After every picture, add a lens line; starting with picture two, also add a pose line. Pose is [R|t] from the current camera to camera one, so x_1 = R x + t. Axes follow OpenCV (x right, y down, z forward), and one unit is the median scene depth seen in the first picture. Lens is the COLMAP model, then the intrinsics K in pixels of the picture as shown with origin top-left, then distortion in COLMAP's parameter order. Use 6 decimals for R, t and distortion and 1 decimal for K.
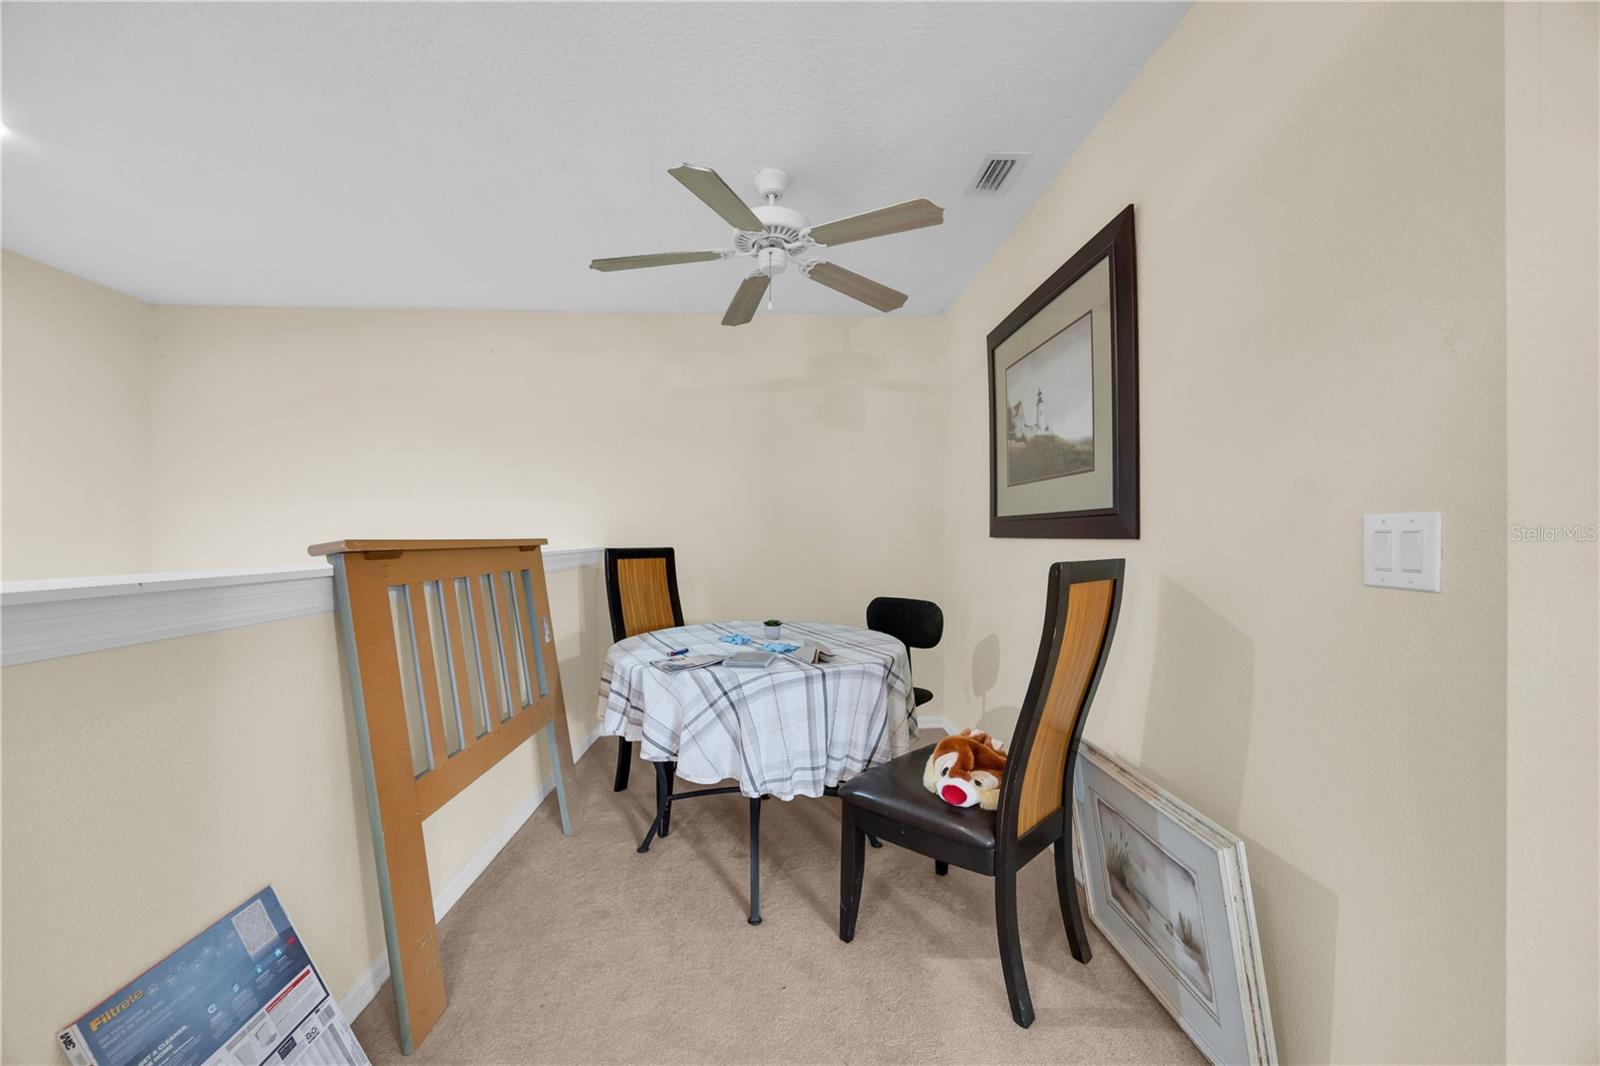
lens RADIAL K [[612.9, 0, 804.4], [0, 612.9, 530.1], [0, 0, 1]] dist [-0.011171, 0.000177]
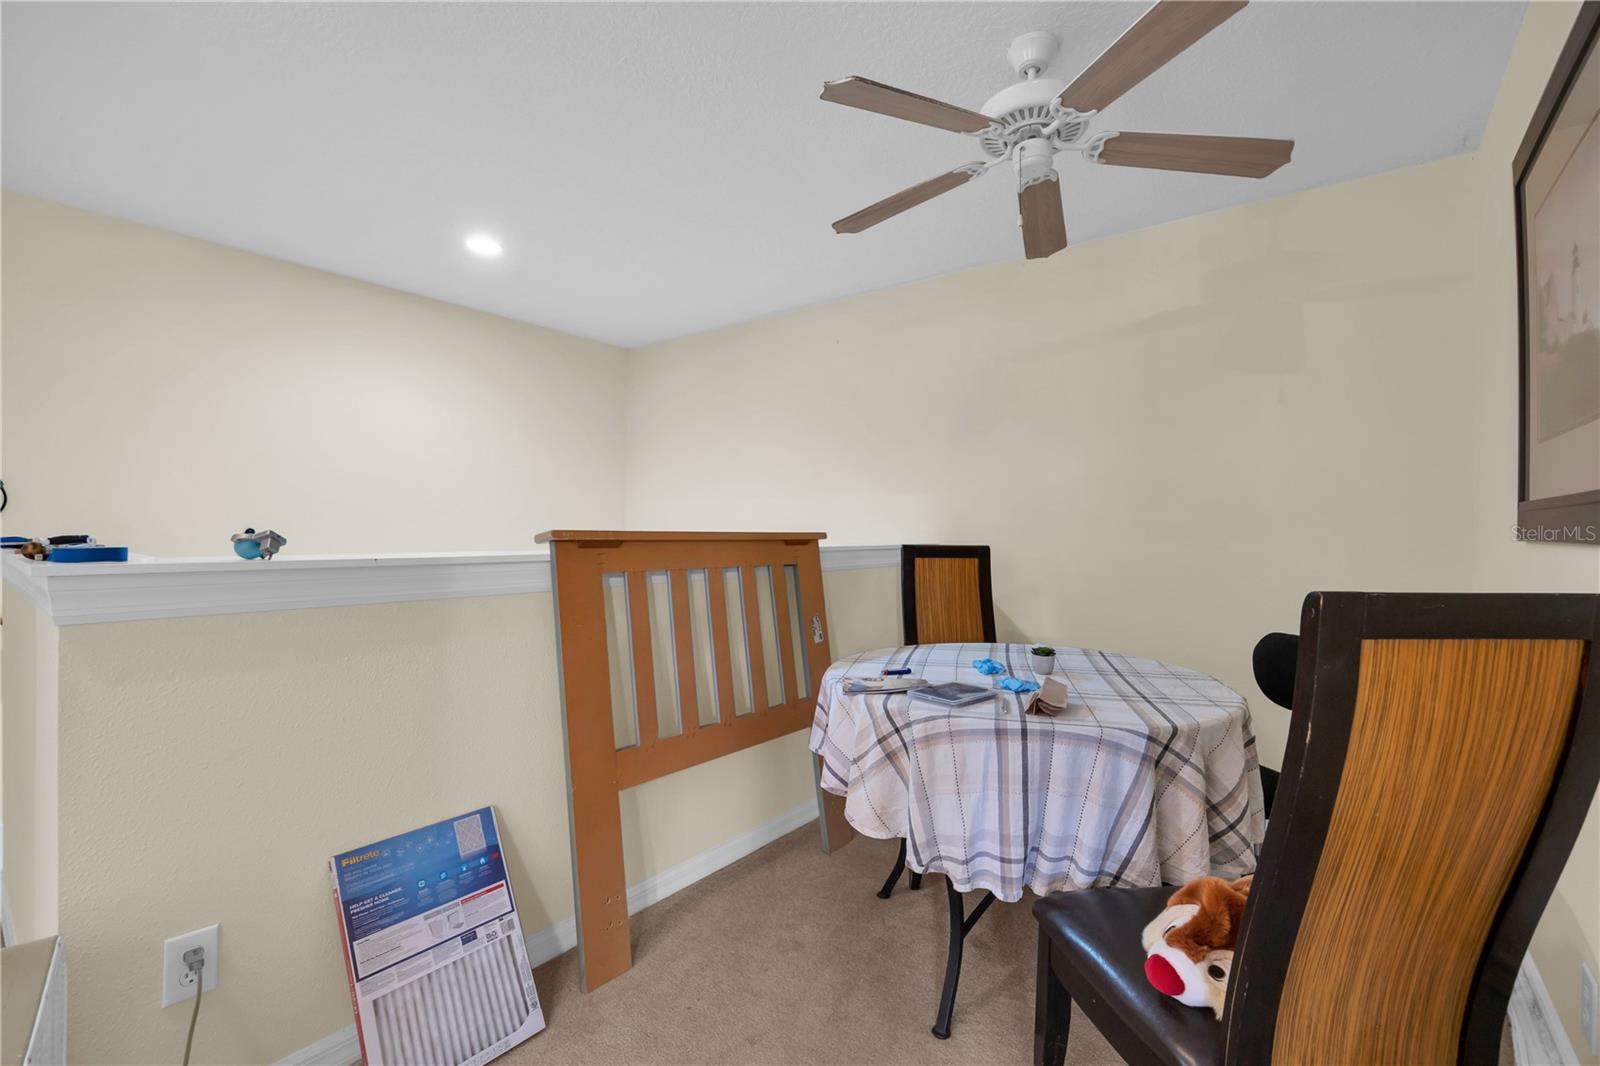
lens RADIAL K [[697.5, 0, 803.6], [0, 697.5, 530.4], [0, 0, 1]] dist [-0.023476, 0.000616]
pose [[0.752626, 0.010959, -0.658357, 0.364376], [-0.006272, 0.999935, 0.009475, 0.000970], [0.658418, -0.003002, 0.752647, 0.241927]]
